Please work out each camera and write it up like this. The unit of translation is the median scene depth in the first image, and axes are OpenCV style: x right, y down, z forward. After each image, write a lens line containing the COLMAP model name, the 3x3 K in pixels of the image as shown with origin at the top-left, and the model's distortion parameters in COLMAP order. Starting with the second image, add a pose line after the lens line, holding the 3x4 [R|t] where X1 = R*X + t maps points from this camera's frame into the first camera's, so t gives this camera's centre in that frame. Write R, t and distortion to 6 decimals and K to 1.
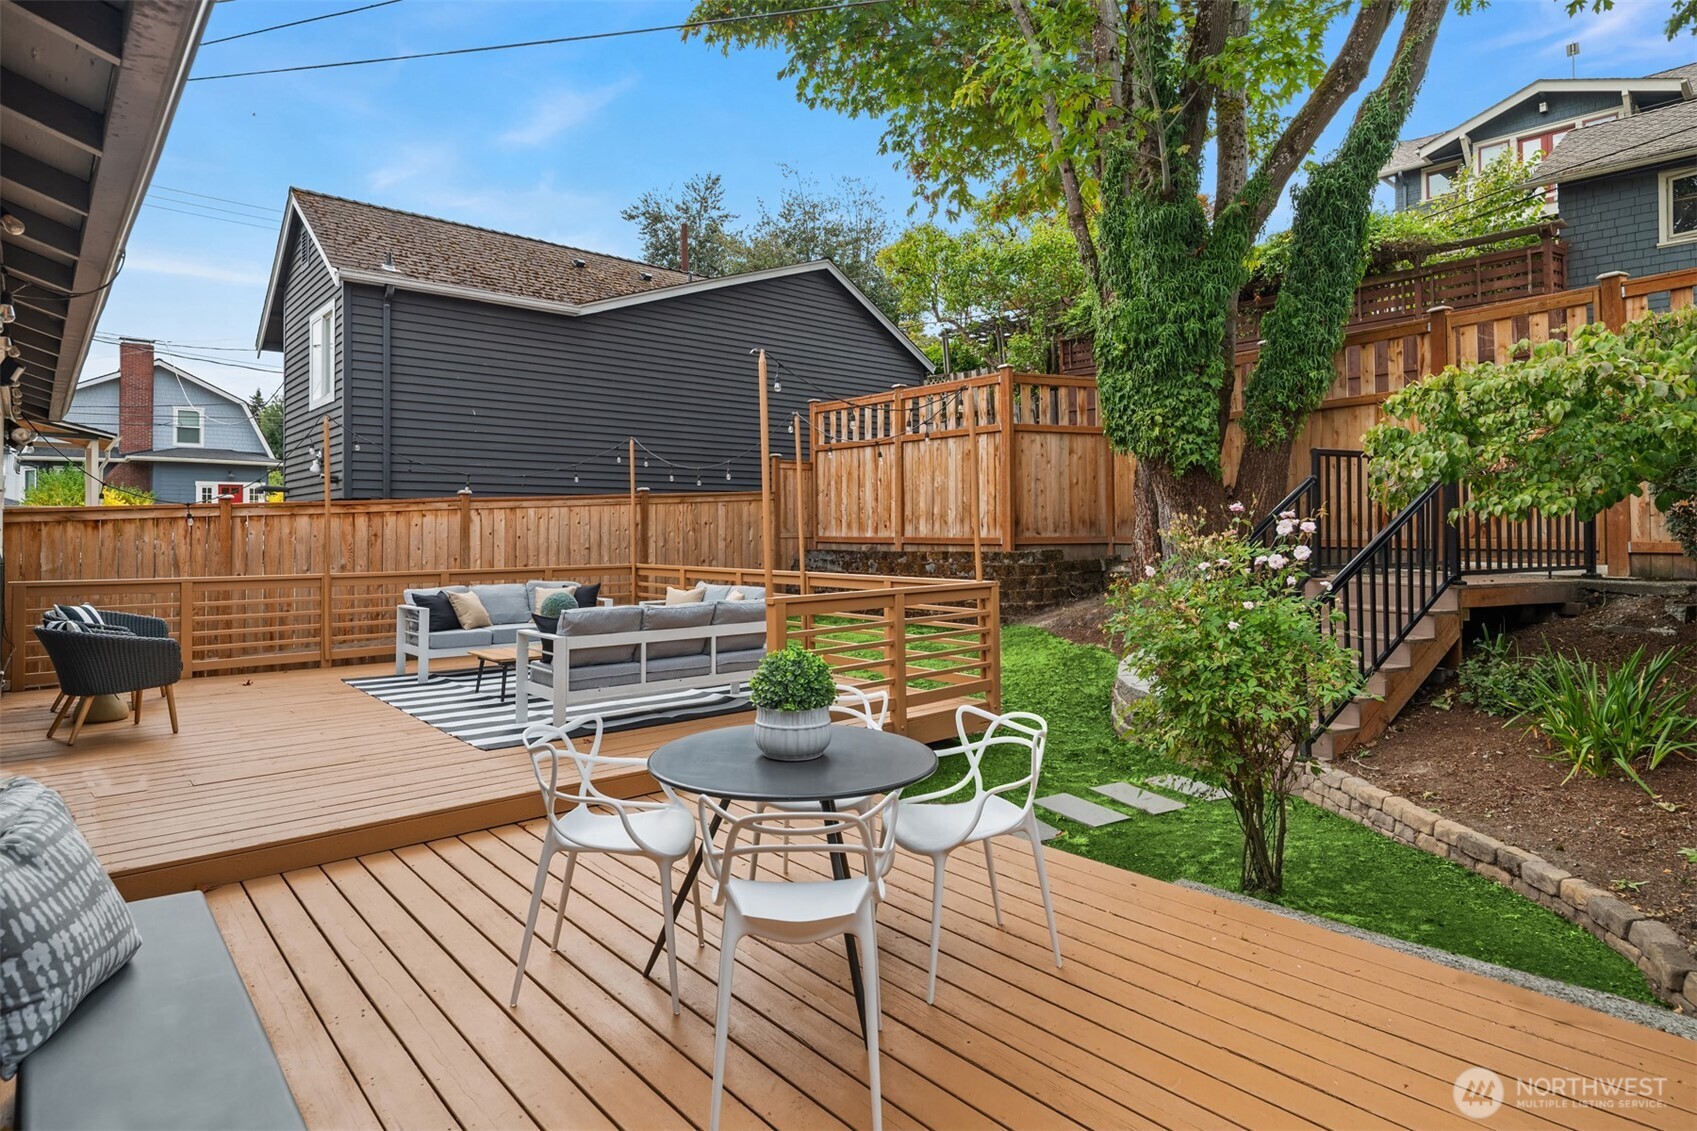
lens RADIAL K [[944.2, 0, 868.4], [0, 944.2, 530.3], [0, 0, 1]] dist [-0.000086, -0.006264]
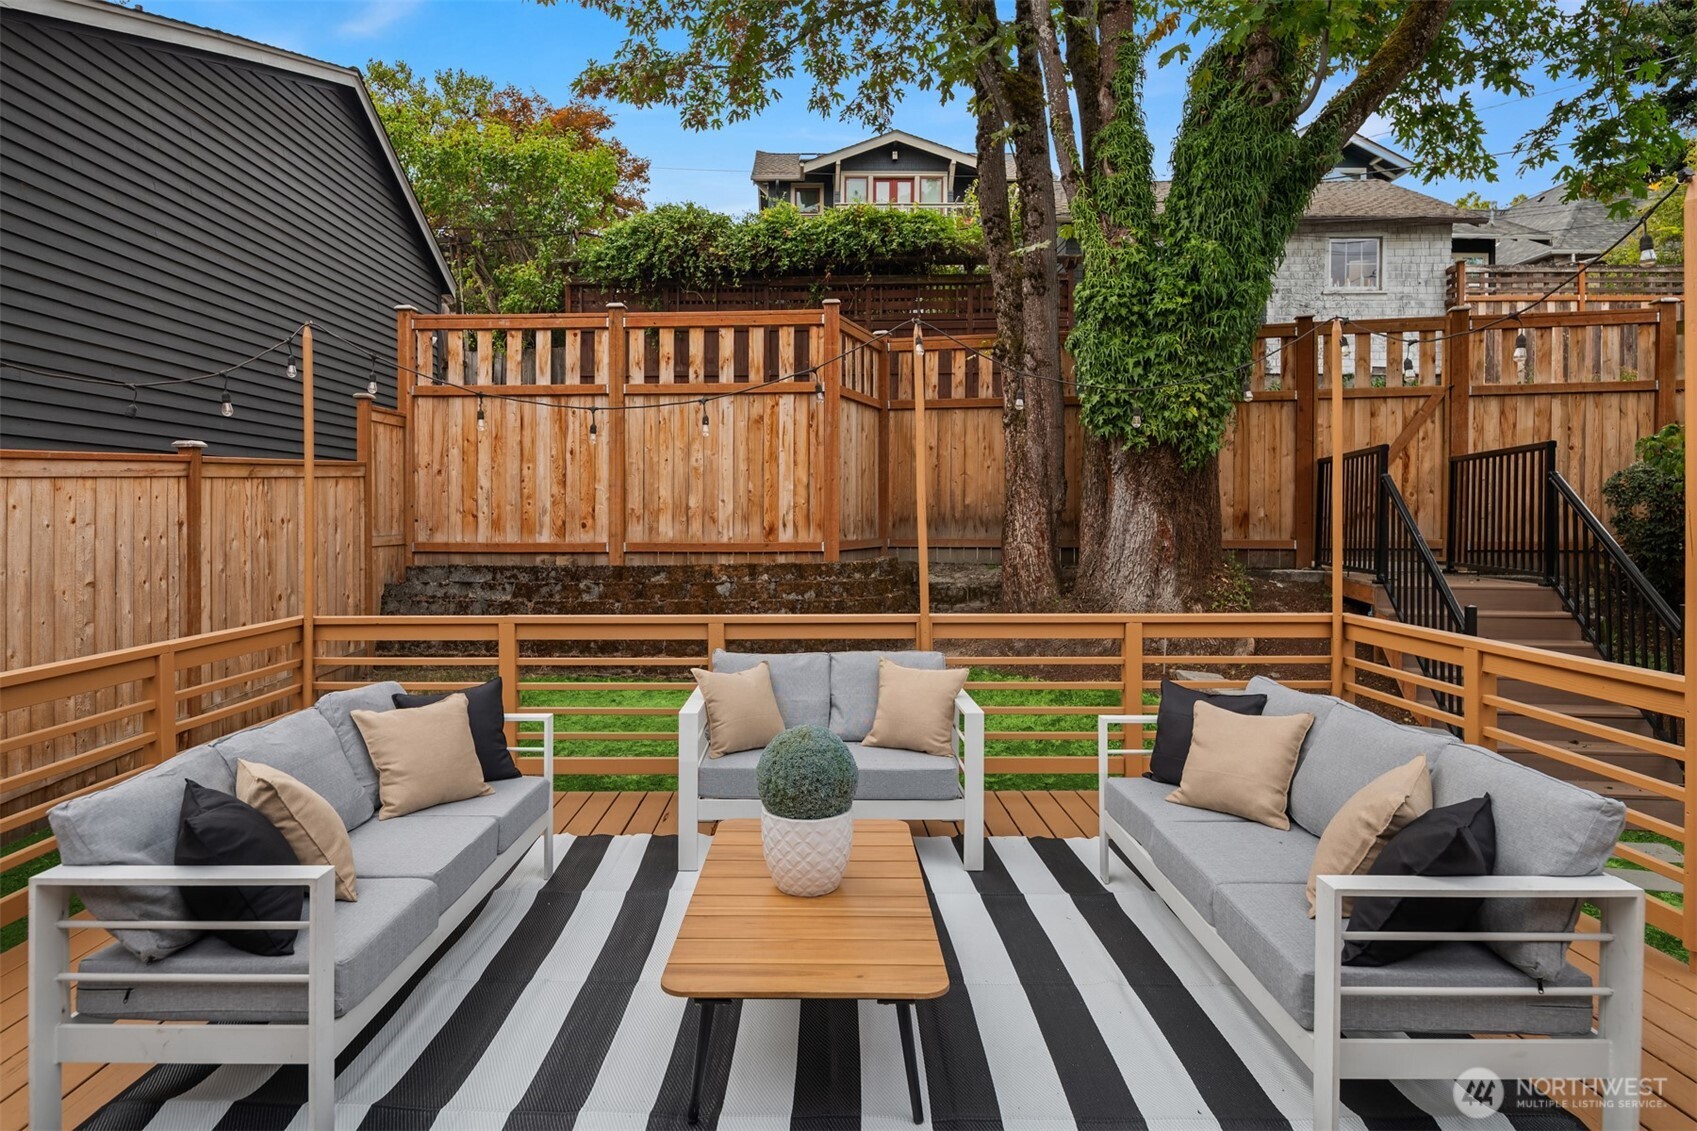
lens RADIAL K [[962.7, 0, 812.1], [0, 962.7, 538.2], [0, 0, 1]] dist [-0.004200, -0.001958]
pose [[0.679743, -0.012176, 0.733349, -0.358742], [0.000442, 0.999869, 0.016191, -0.006394], [-0.733450, -0.010682, 0.679659, 0.461844]]
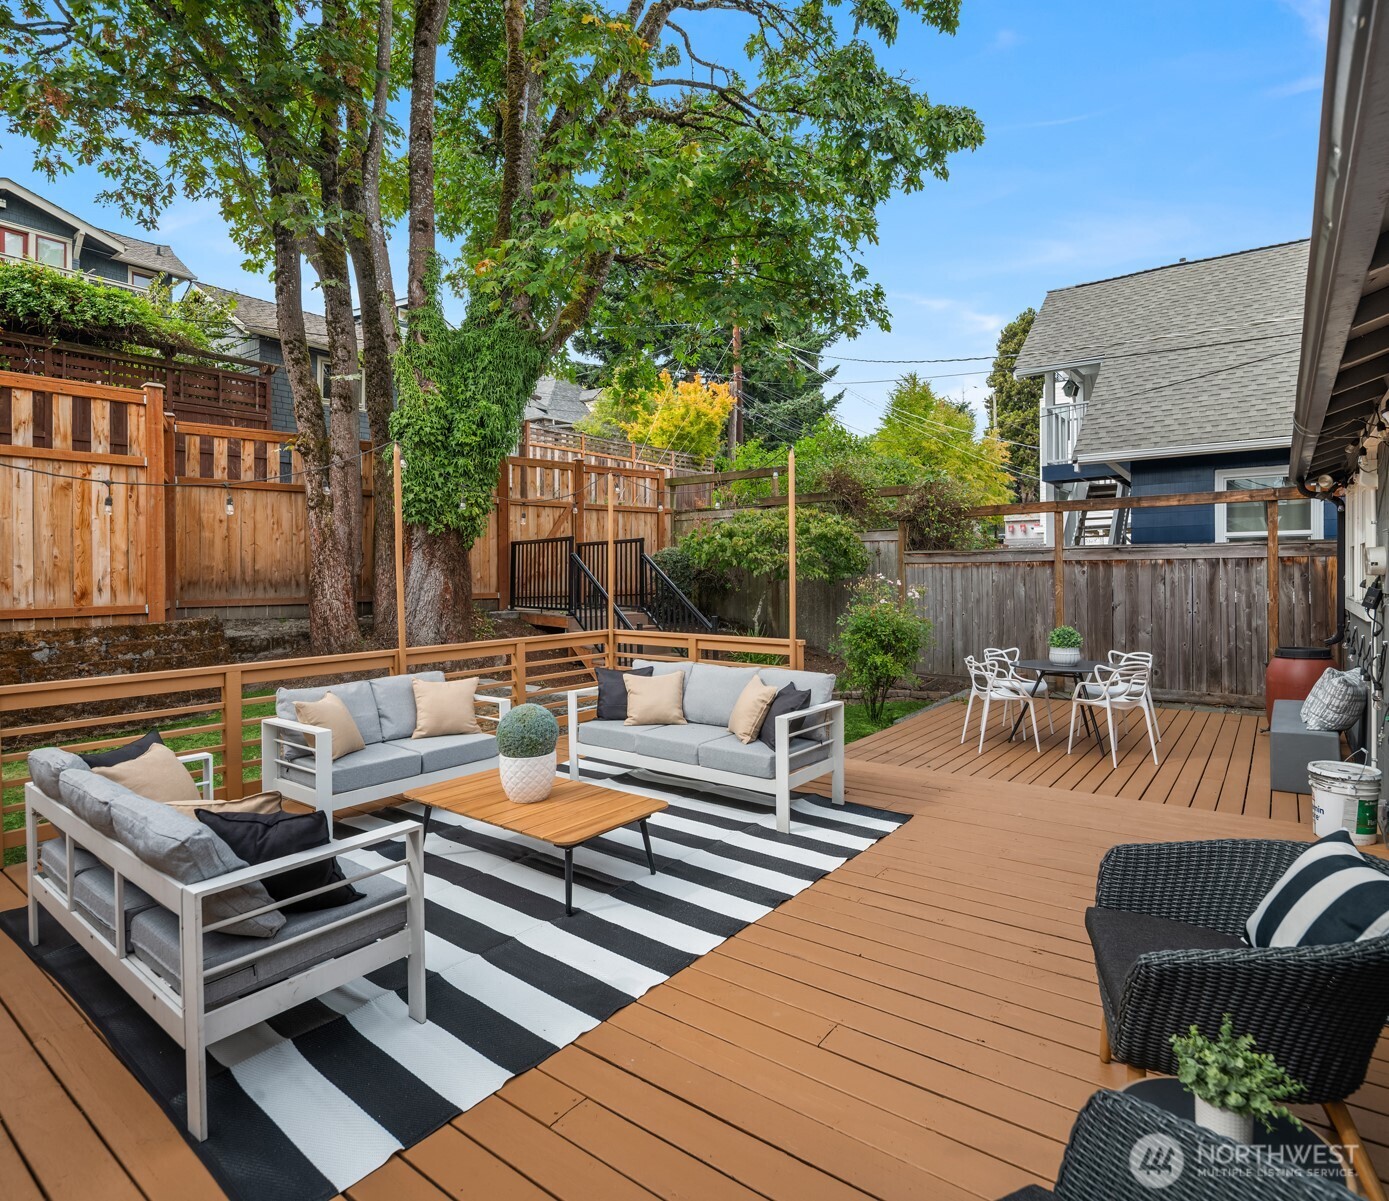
lens RADIAL K [[746.9, 0, 720.0], [0, 746.9, 588.1], [0, 0, 1]] dist [0.002639, -0.006056]
pose [[-0.188464, -0.012265, 0.982004, -0.493448], [0.012969, 0.999804, 0.014977, -0.008139], [-0.981994, 0.015558, -0.188268, 0.589483]]
